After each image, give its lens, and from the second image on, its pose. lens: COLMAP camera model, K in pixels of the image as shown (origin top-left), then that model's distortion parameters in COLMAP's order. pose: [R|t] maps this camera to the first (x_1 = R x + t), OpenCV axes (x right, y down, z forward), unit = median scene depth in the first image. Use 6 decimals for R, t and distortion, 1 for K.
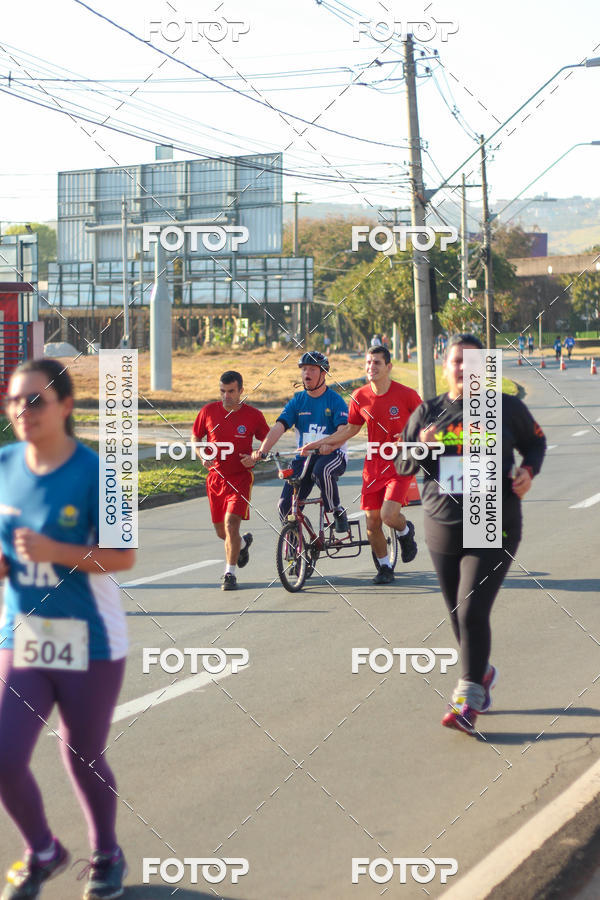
lens RADIAL K [[2131.3, 0, 300.0], [0, 2131.3, 450.0], [0, 0, 1]] dist [-0.073472, -0.096355]
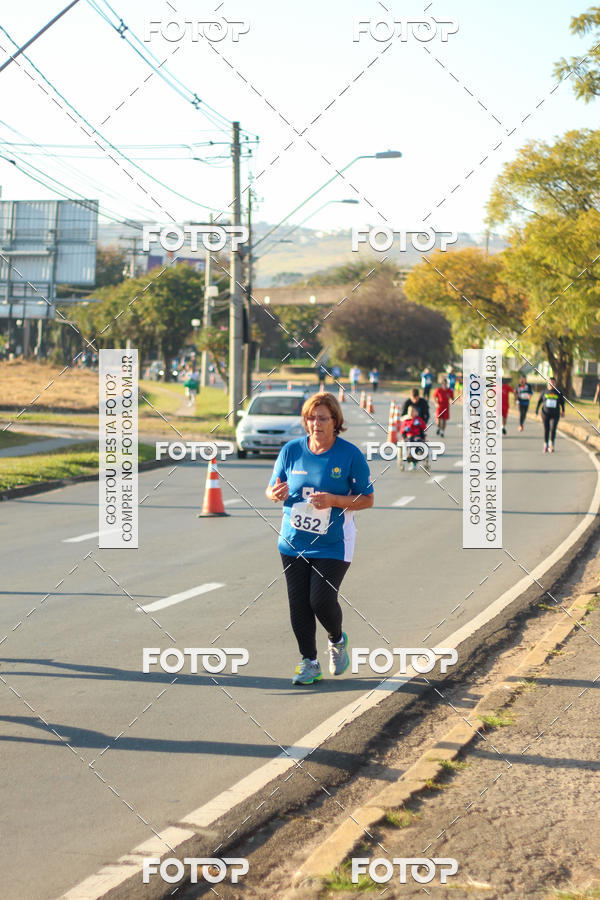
lens RADIAL K [[2306.2, 0, 248.0], [0, 2306.2, 449.9], [0, 0, 1]] dist [-0.027970, 0.160112]
pose [[0.988297, 0.045423, 0.145625, -0.100439], [-0.043966, 0.998946, -0.013209, 0.012328], [-0.146072, 0.006652, 0.989252, -0.266958]]
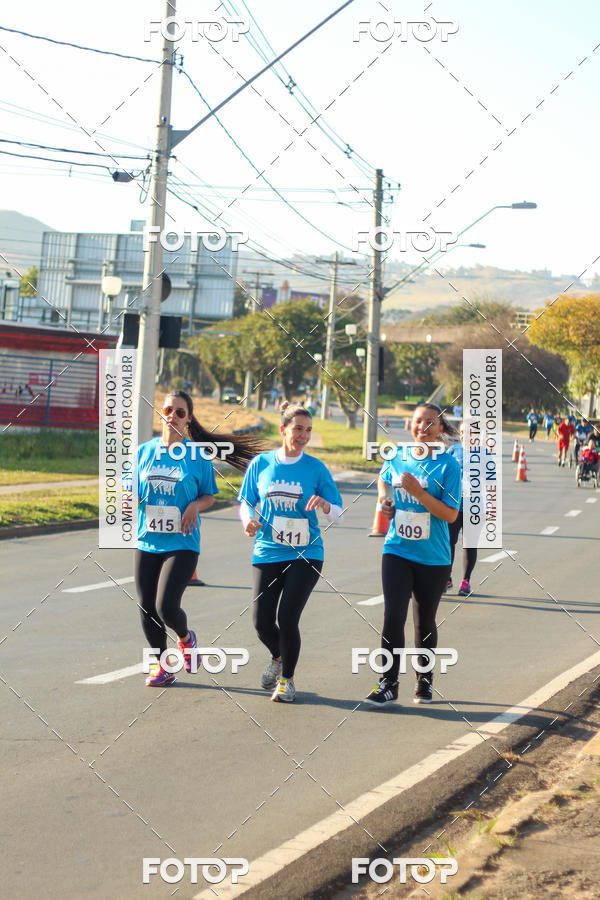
lens RADIAL K [[2350.0, 0, 248.7], [0, 2350.0, 422.5], [0, 0, 1]] dist [0.014816, 0.640266]
pose [[0.990518, 0.086494, 0.106742, -0.131136], [-0.082964, 0.995862, -0.037096, 0.017124], [-0.109509, 0.027889, 0.993595, -0.336419]]
